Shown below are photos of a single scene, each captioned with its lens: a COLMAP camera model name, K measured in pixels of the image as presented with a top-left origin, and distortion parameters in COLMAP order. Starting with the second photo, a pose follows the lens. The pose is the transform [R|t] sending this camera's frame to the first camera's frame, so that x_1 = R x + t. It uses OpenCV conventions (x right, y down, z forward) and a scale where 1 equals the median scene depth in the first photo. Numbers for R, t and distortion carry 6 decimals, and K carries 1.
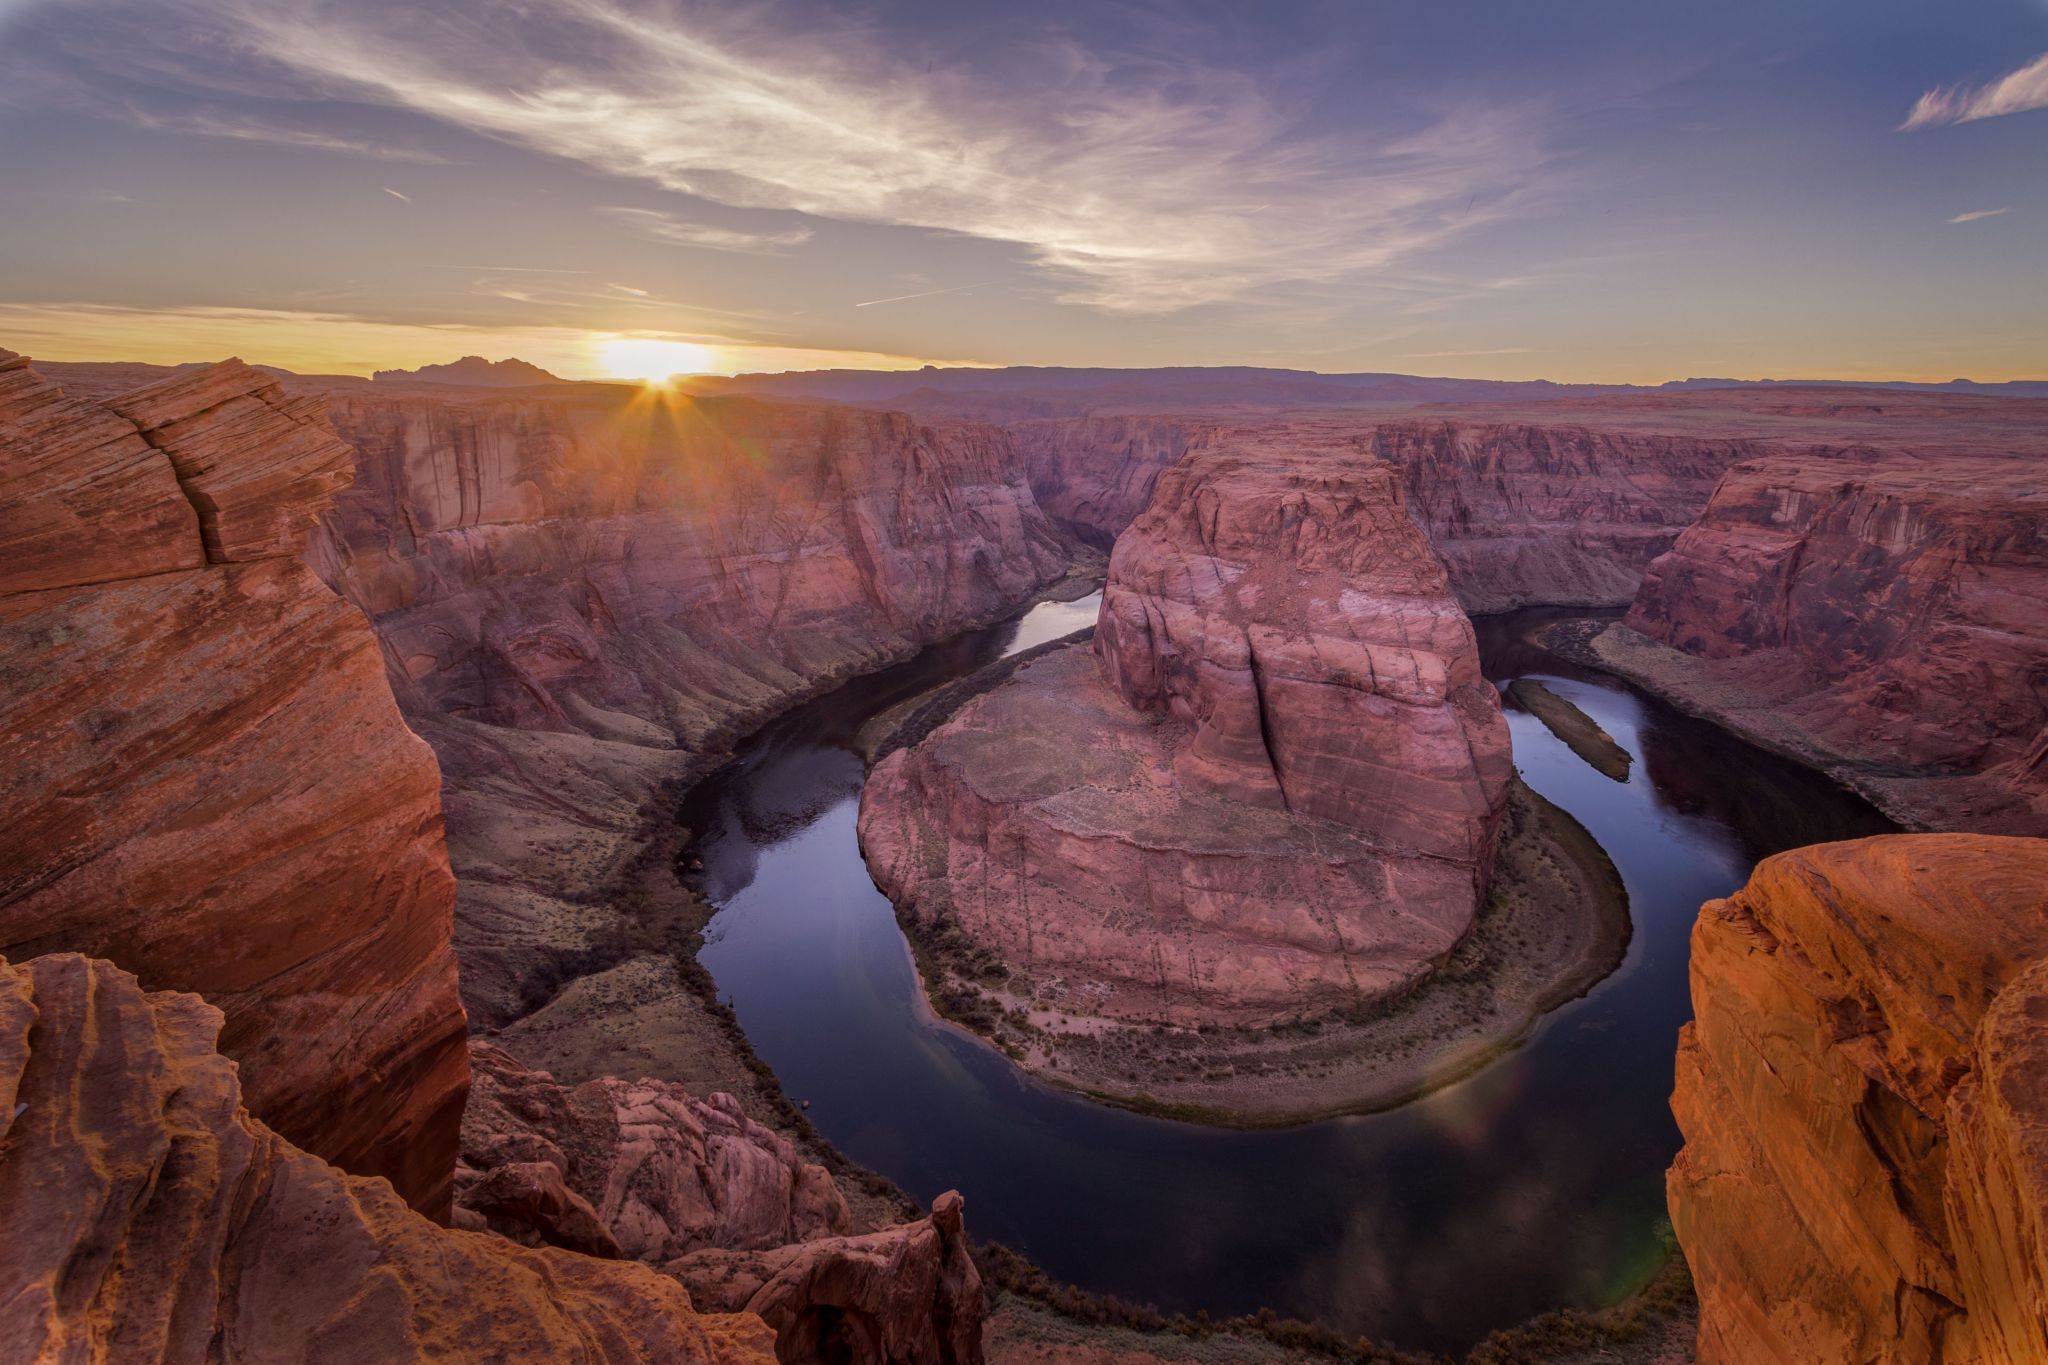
lens RADIAL K [[954.2, 0, 1019.2], [0, 954.2, 681.8], [0, 0, 1]] dist [0.010055, -0.000557]
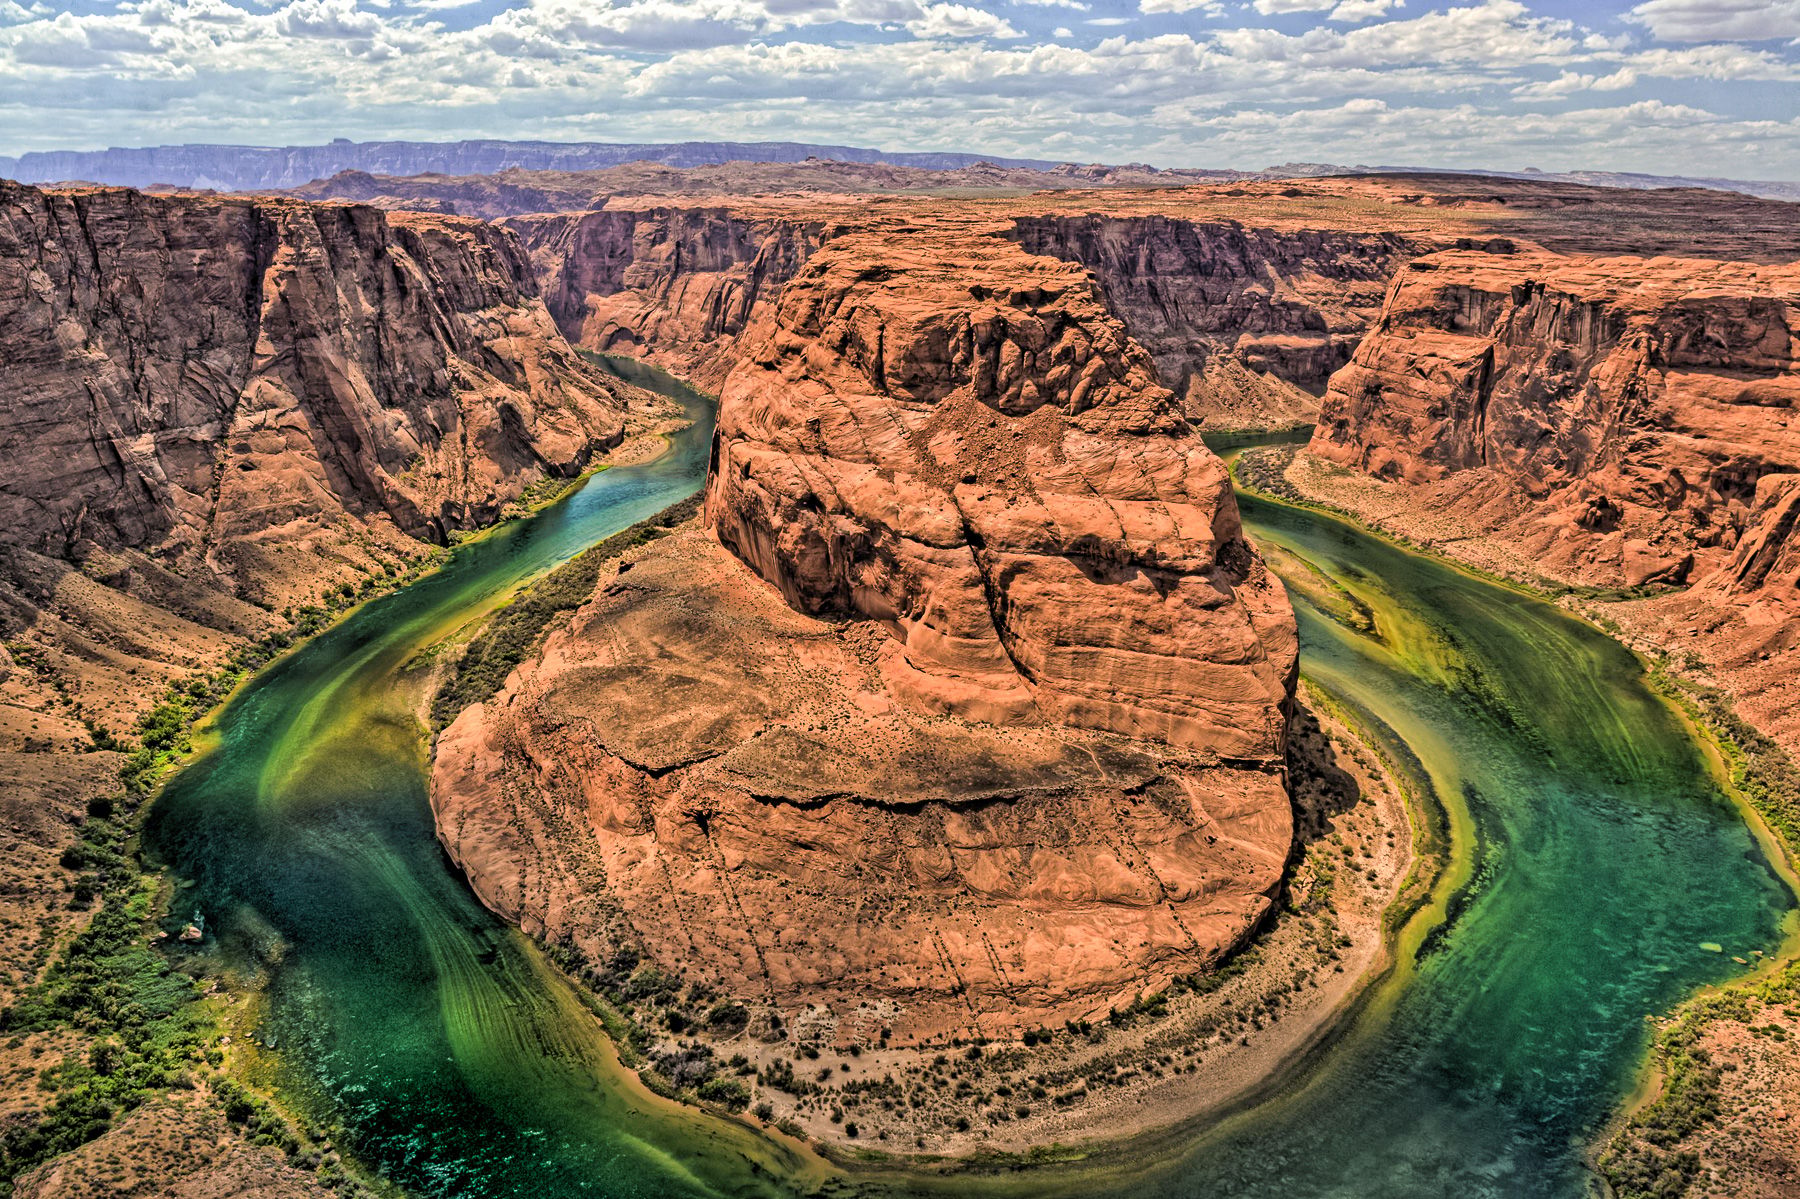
lens RADIAL K [[1266.7, 0, 897.3], [0, 1266.7, 581.6], [0, 0, 1]] dist [-0.007536, -0.029521]
pose [[0.948114, -0.095623, 0.303209, -0.114308], [0.090842, 0.995417, 0.029869, -0.018947], [-0.304676, -0.000775, 0.952456, 0.065268]]
